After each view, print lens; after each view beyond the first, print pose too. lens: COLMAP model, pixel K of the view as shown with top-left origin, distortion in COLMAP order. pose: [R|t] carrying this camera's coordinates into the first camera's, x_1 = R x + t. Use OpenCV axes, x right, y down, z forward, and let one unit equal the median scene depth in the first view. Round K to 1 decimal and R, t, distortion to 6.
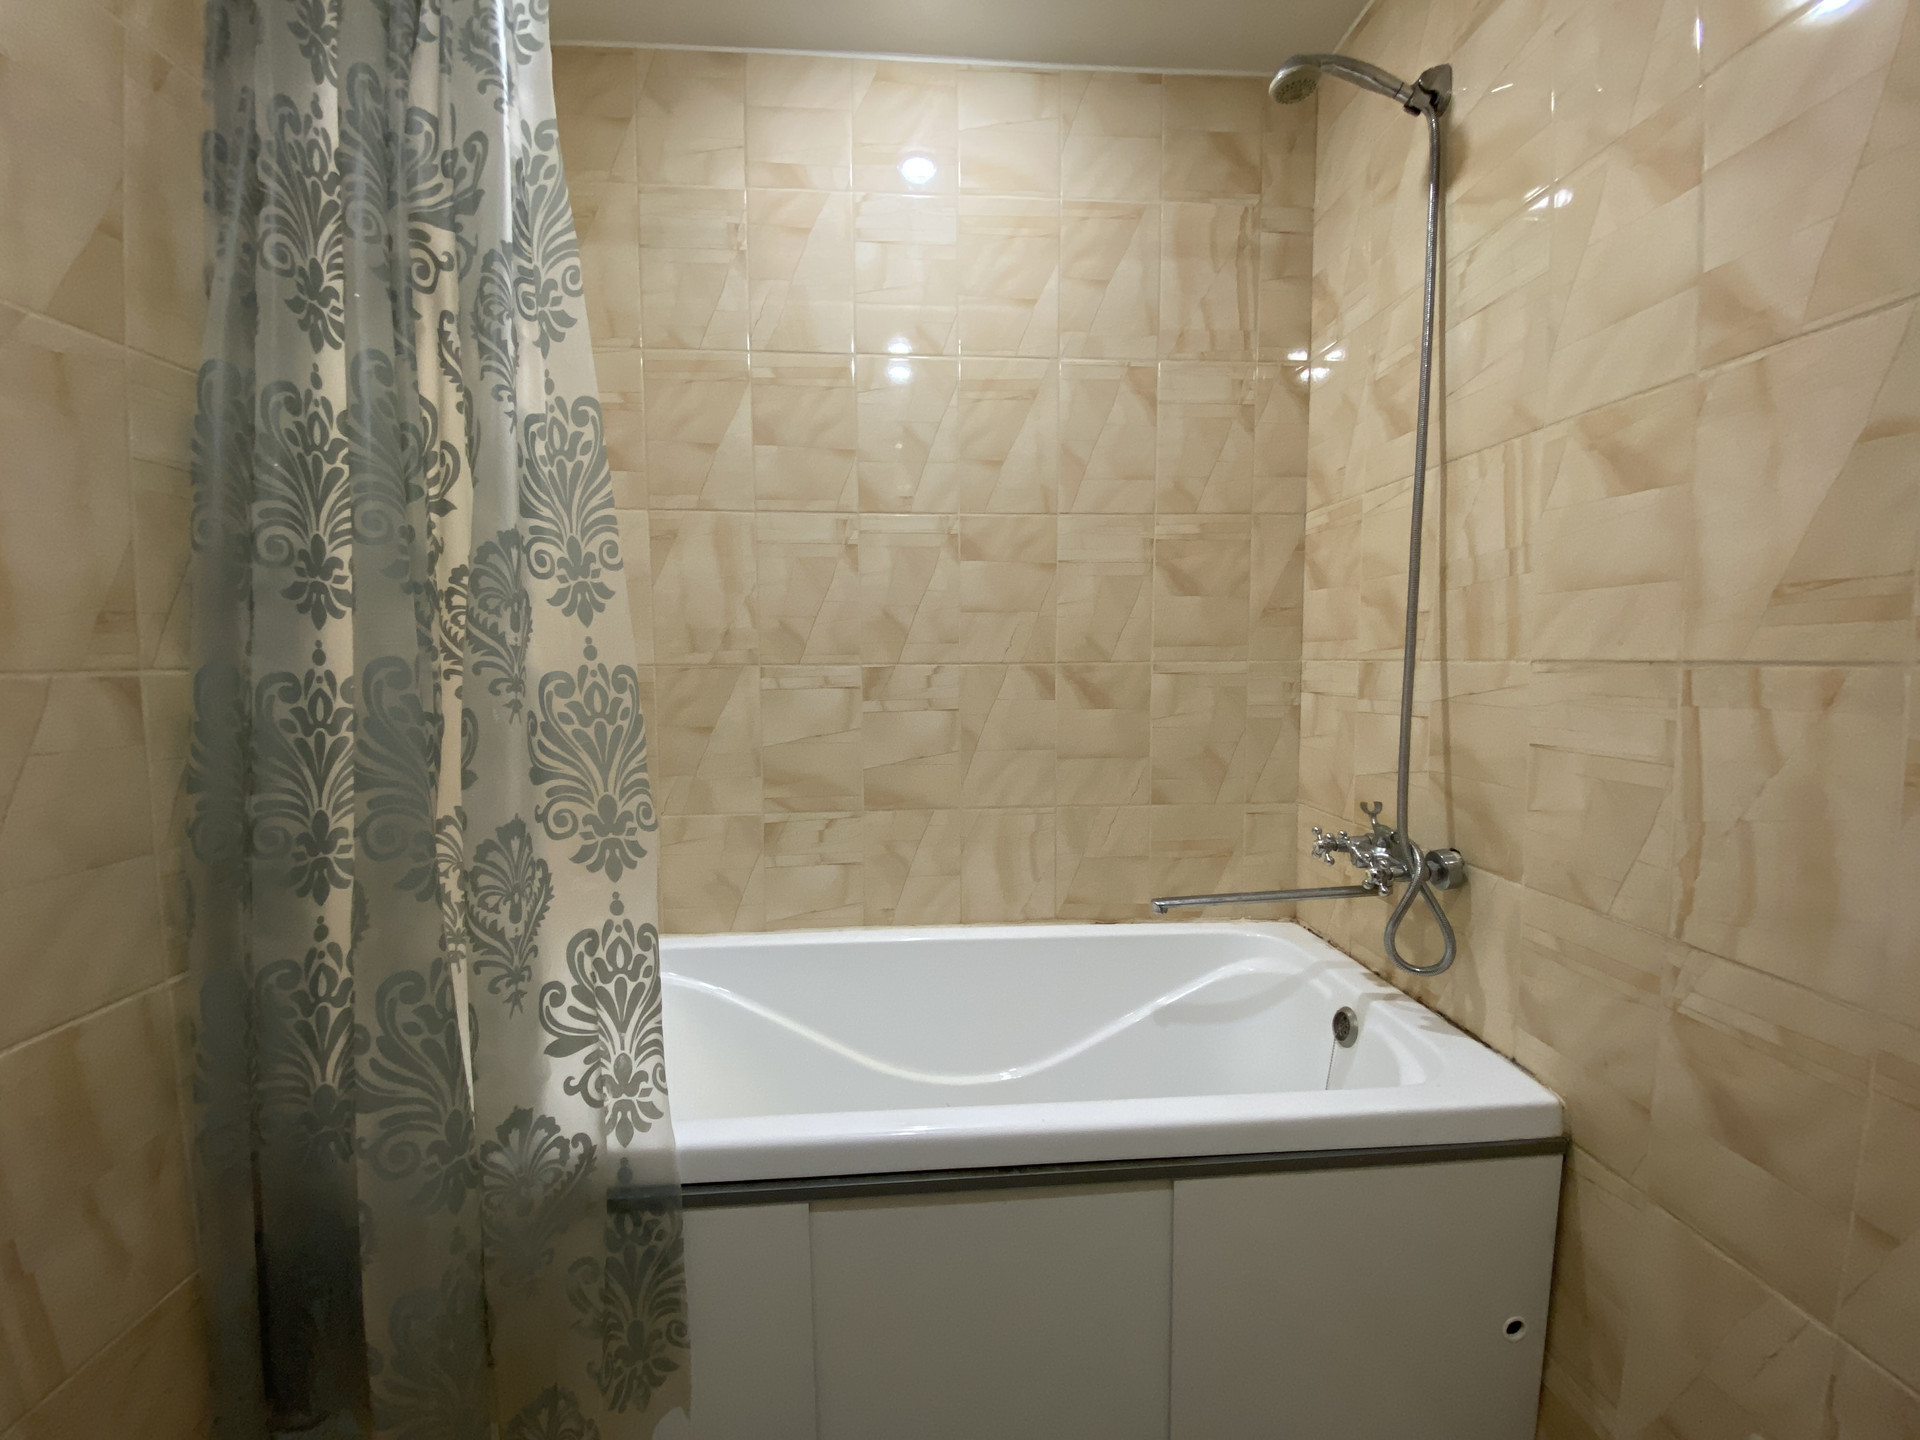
lens RADIAL K [[776.4, 0, 959.6], [0, 776.4, 716.6], [0, 0, 1]] dist [0.015270, -0.018717]
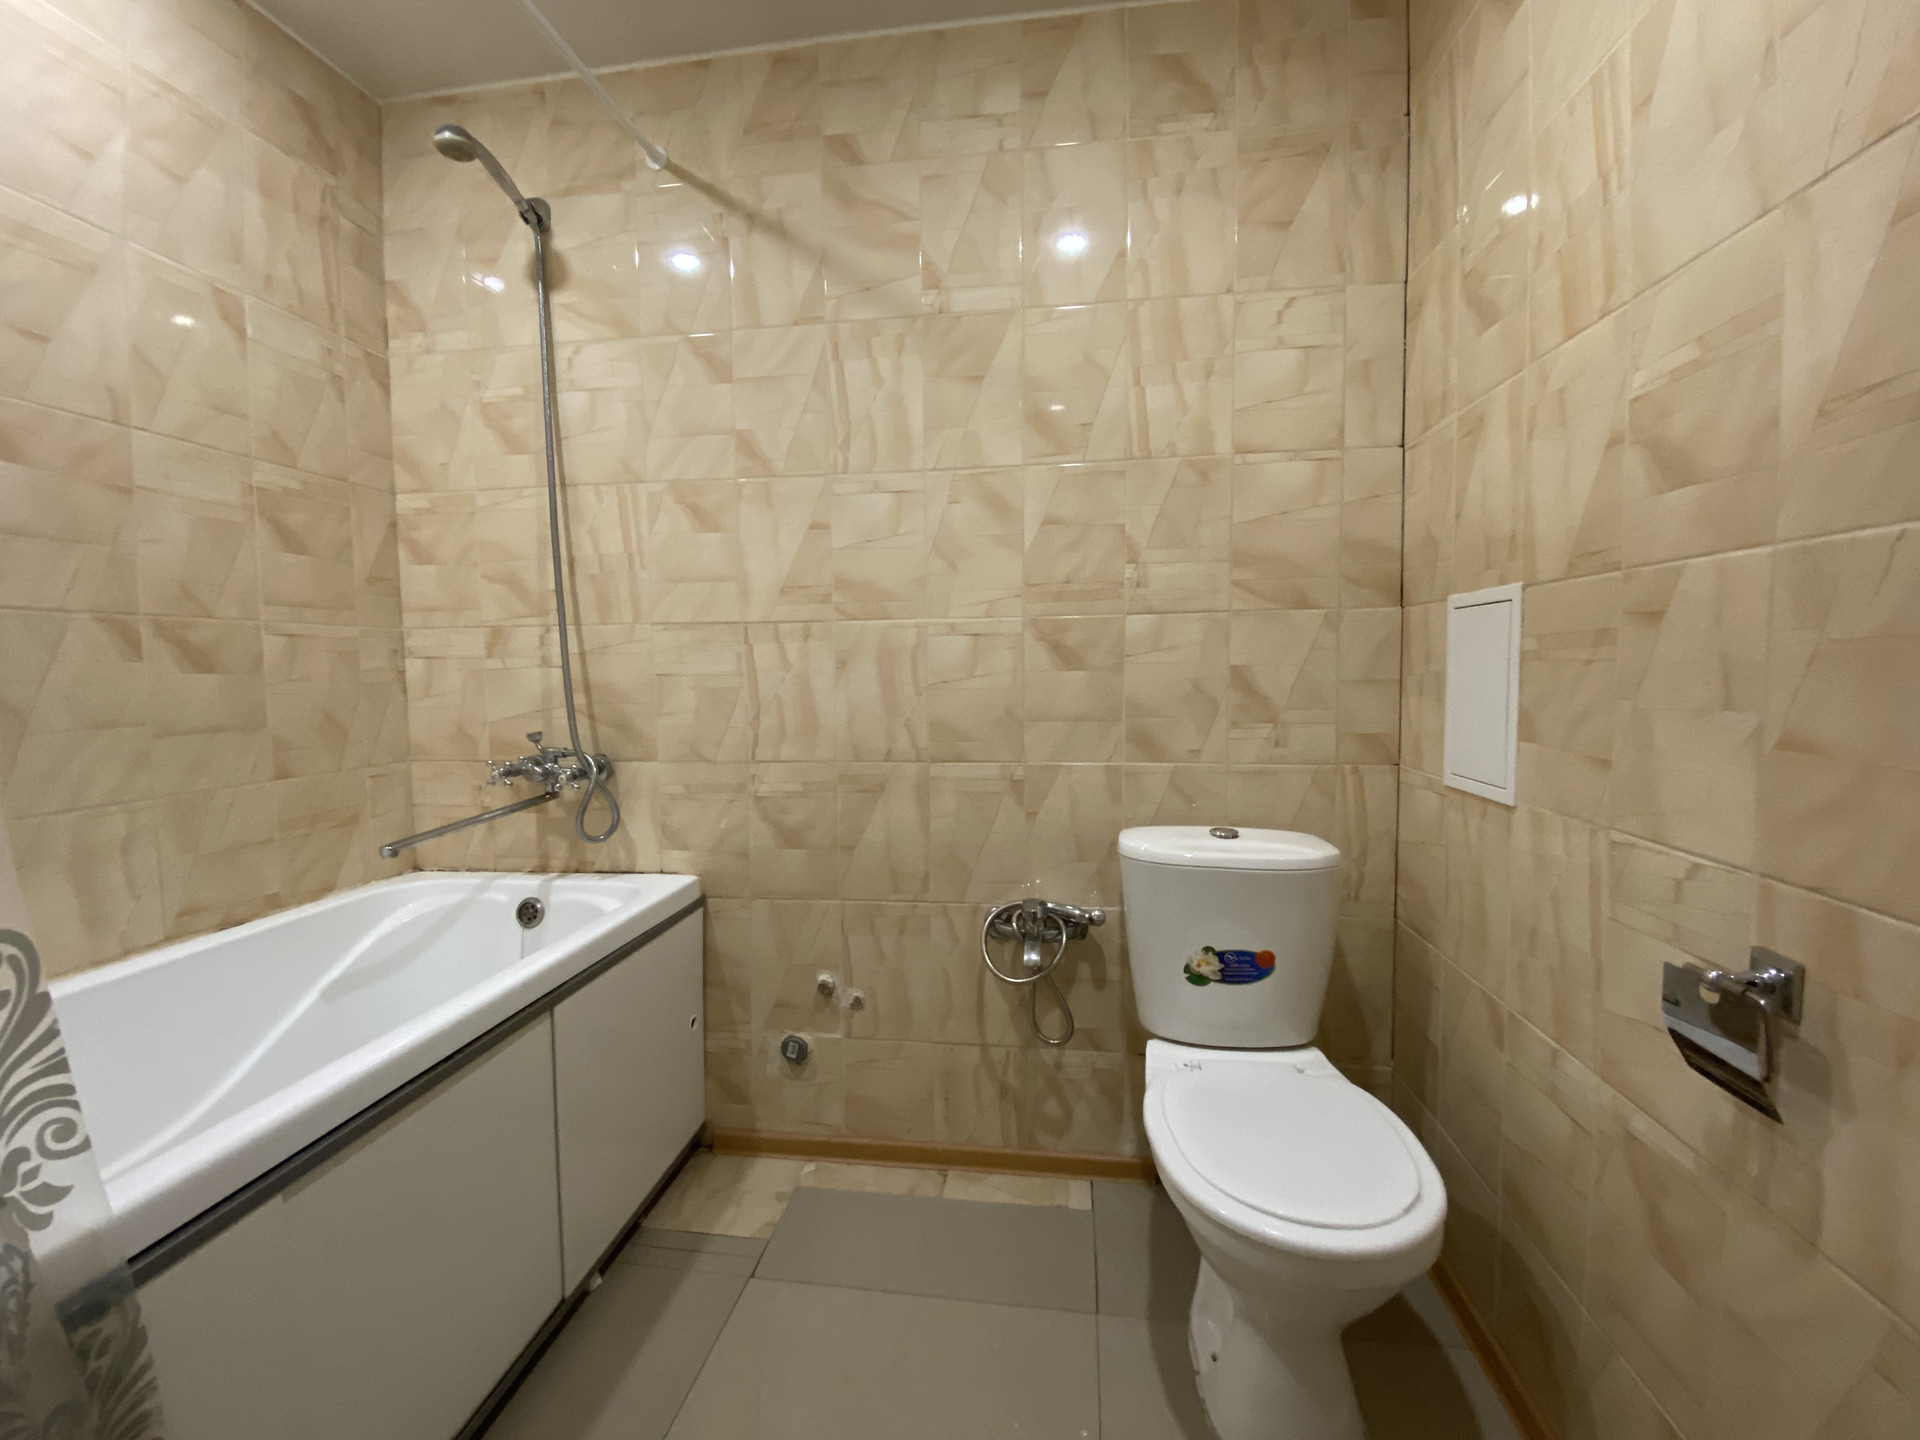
lens RADIAL K [[767.6, 0, 960.0], [0, 767.6, 720.0], [0, 0, 1]] dist [-0.001535, -0.014690]
pose [[0.198394, -0.058788, 0.978358, -0.569228], [0.079920, 0.995846, 0.043633, 0.087273], [-0.976859, 0.069533, 0.202268, 0.041783]]
